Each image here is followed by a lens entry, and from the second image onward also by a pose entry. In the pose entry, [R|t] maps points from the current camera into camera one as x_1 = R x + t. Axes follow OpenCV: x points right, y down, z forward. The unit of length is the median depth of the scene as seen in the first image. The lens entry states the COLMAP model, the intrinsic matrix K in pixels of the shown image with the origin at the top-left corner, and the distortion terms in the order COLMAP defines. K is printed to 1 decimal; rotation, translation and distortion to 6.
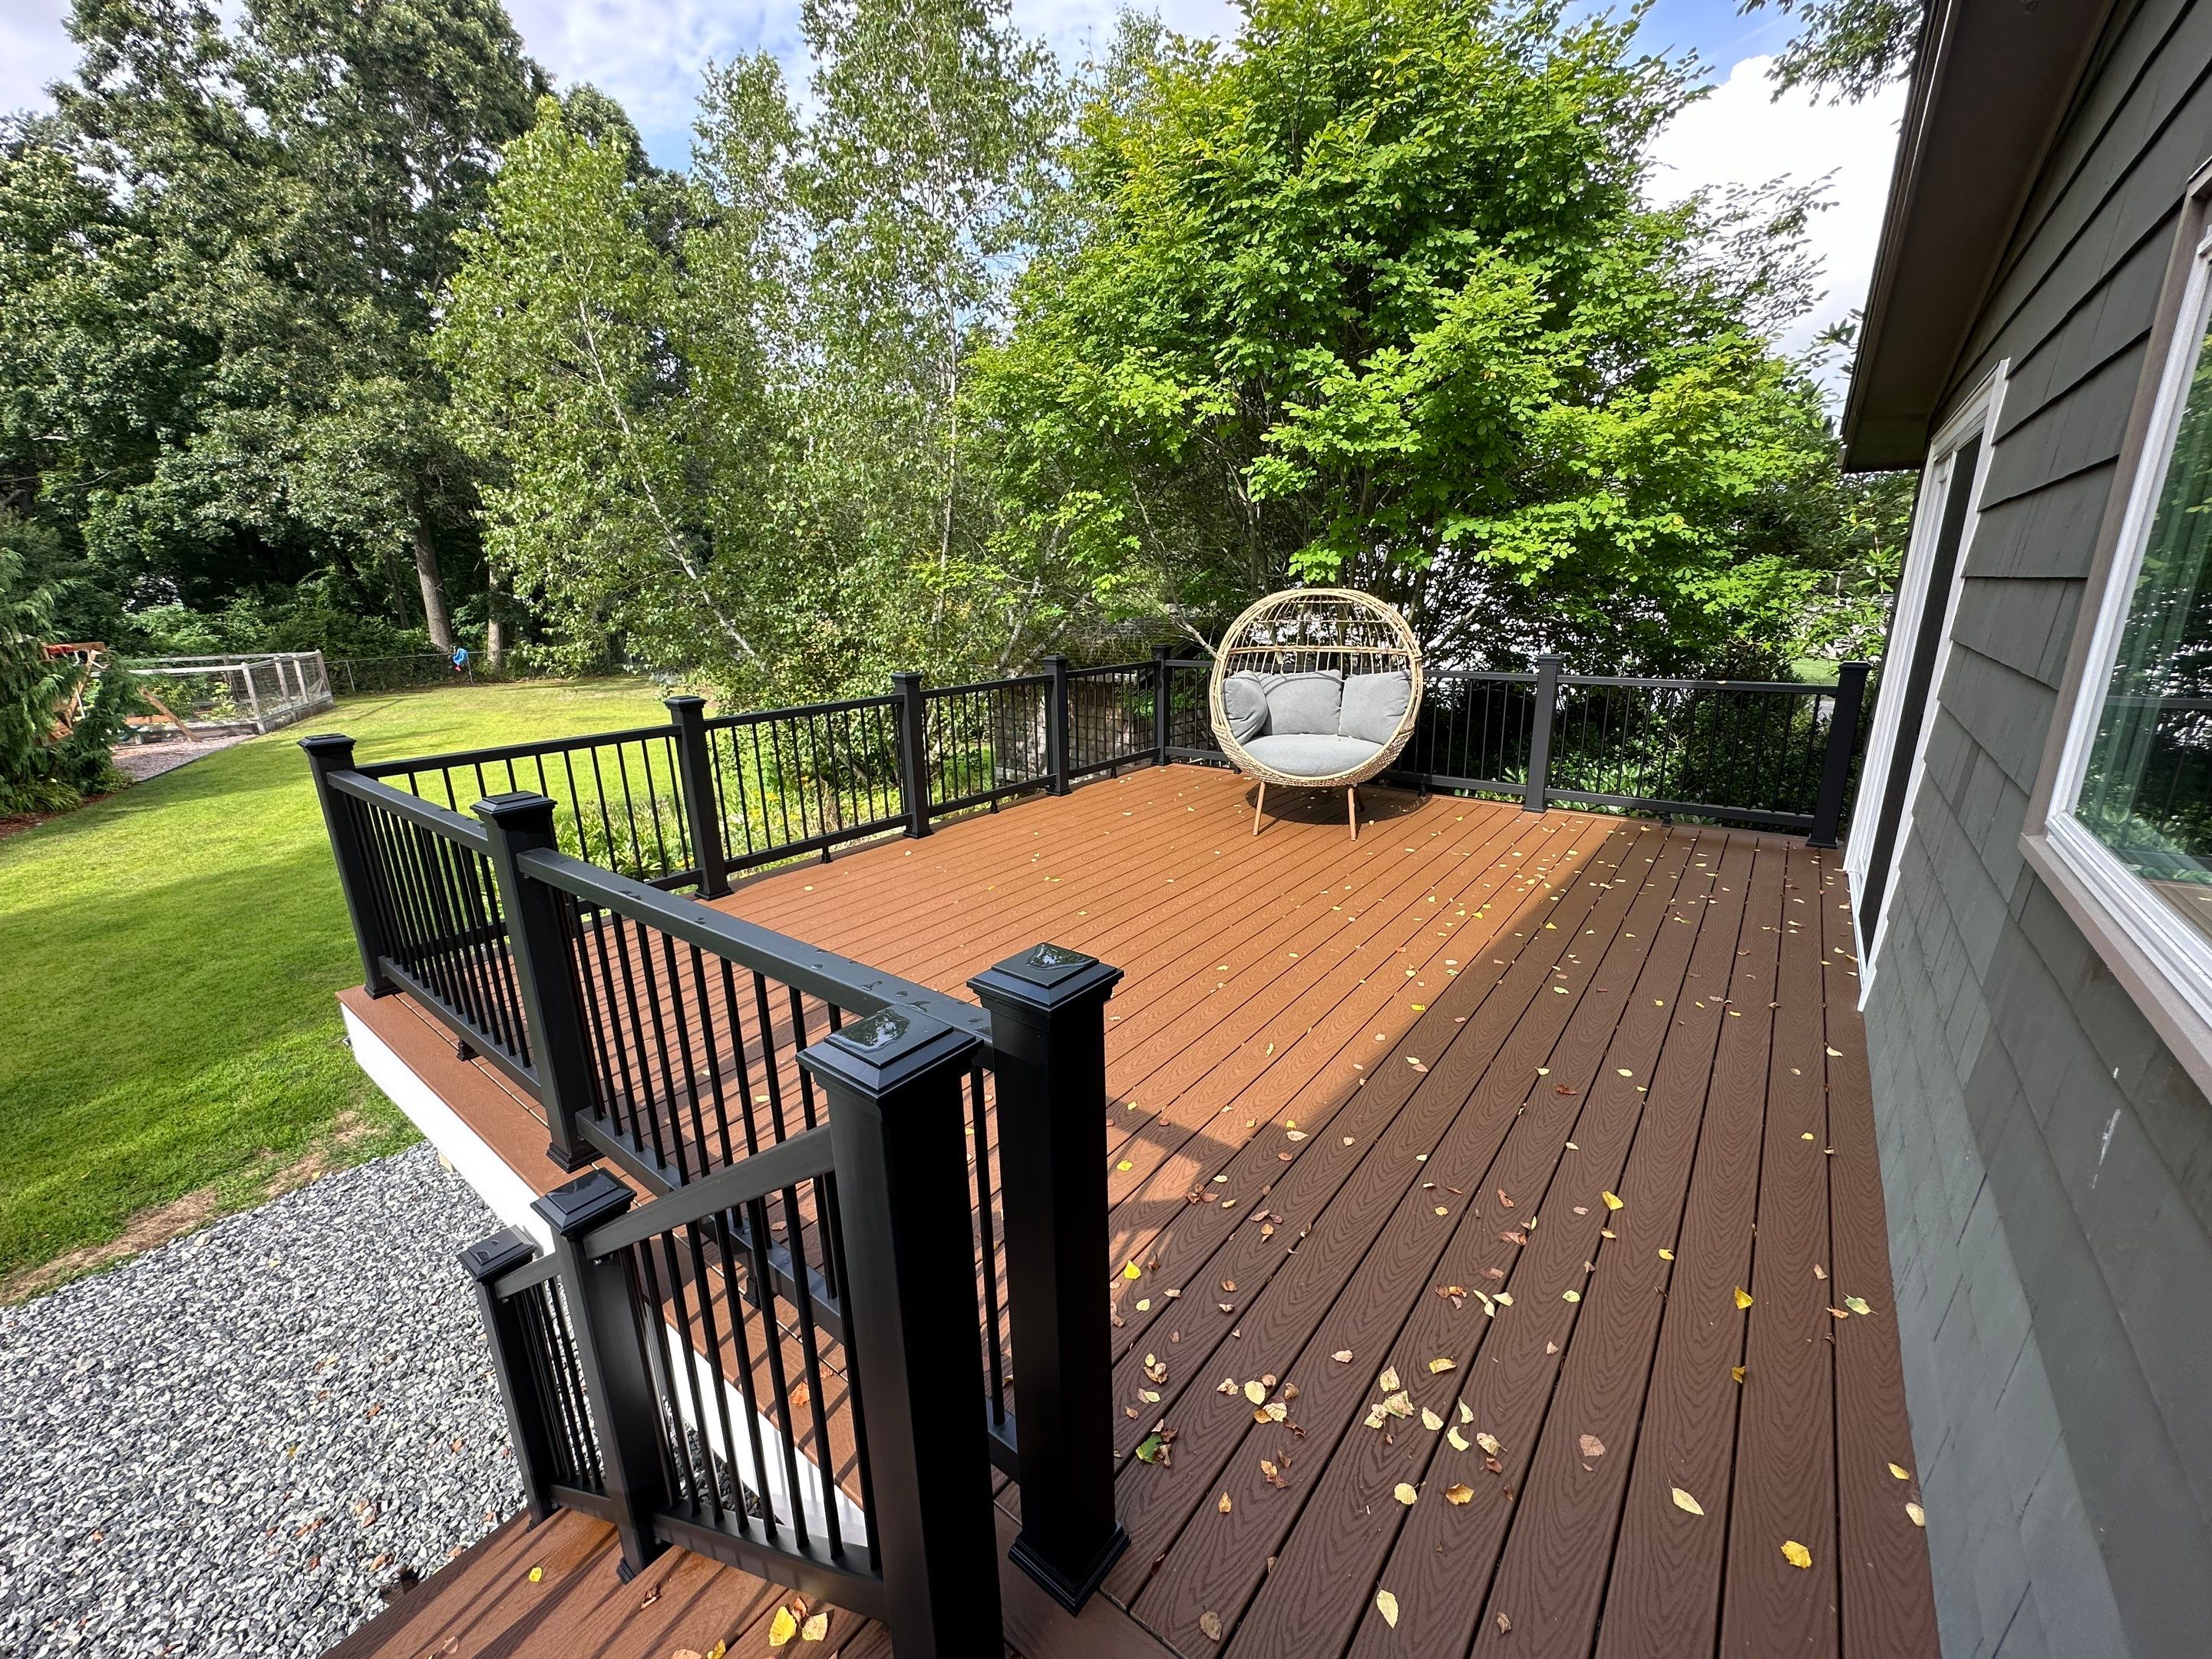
lens RADIAL K [[886.7, 0, 1104.4], [0, 886.7, 826.0], [0, 0, 1]] dist [0.000319, 0.000094]
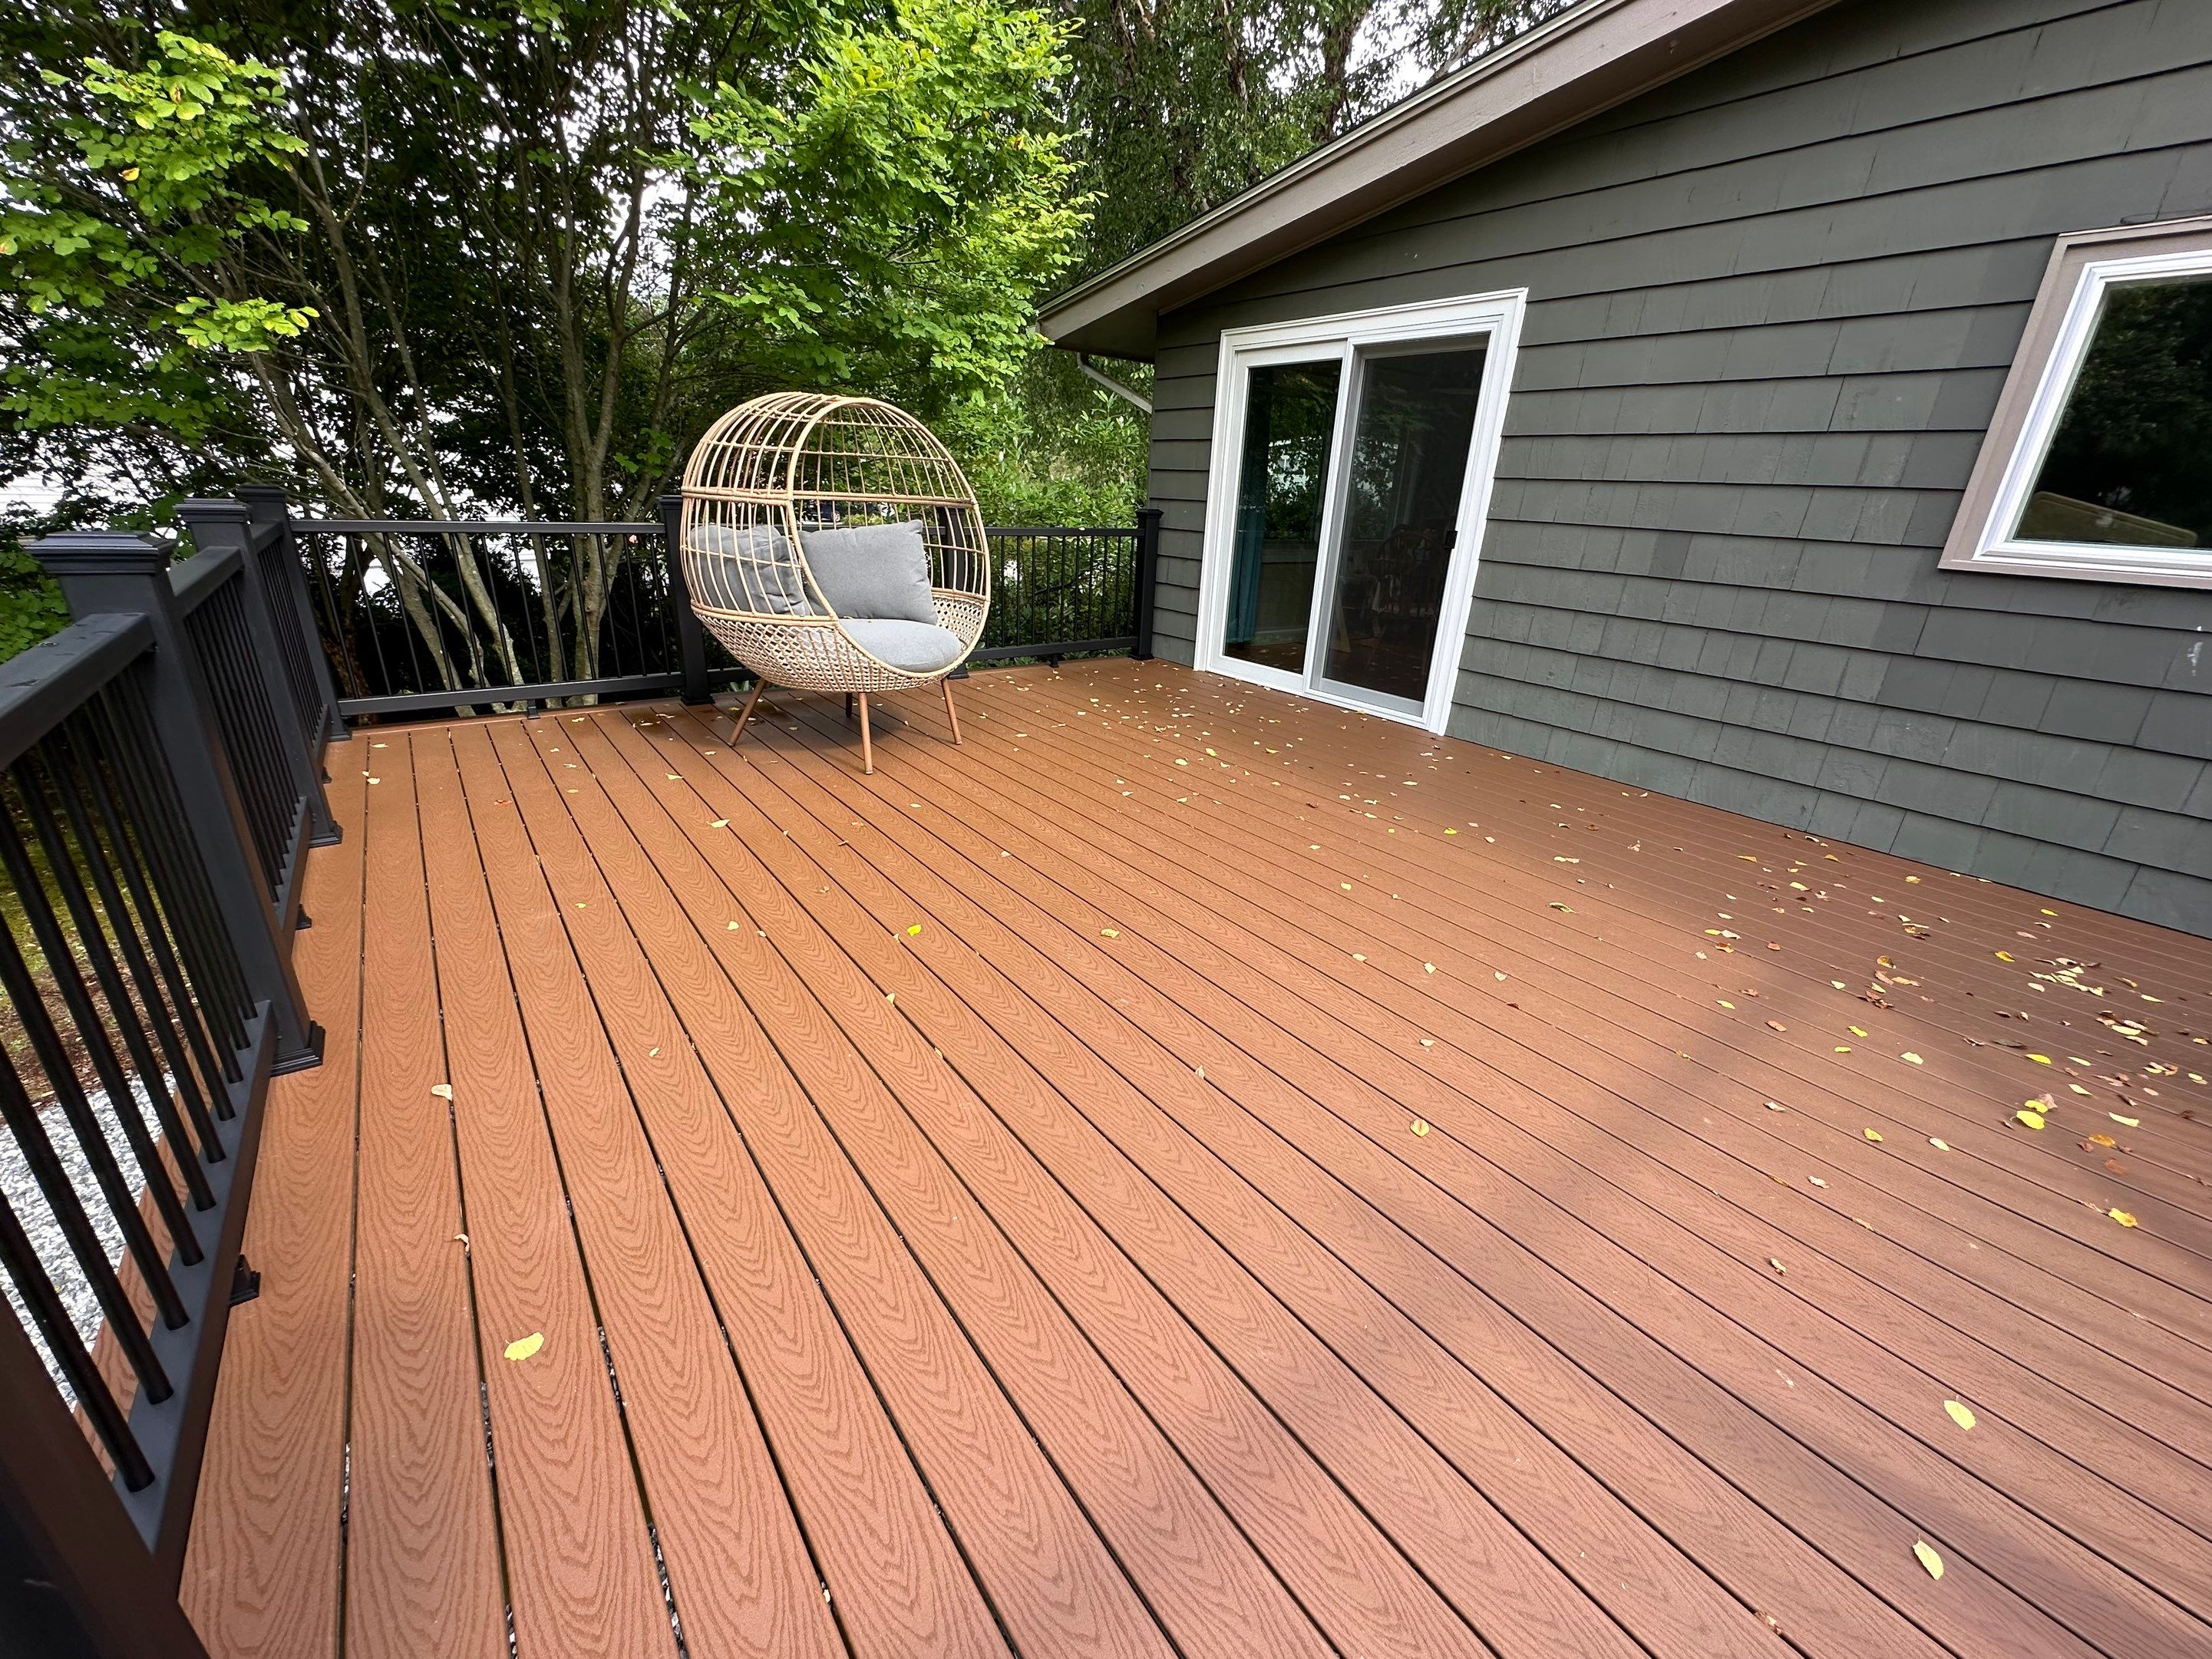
lens RADIAL K [[883.2, 0, 1108.6], [0, 883.2, 824.0], [0, 0, 1]] dist [-0.003479, -0.000138]
pose [[0.248918, -0.314731, 0.915961, -0.508129], [0.200860, 0.941942, 0.269073, -0.120589], [-0.947468, 0.117003, 0.297683, 0.774313]]
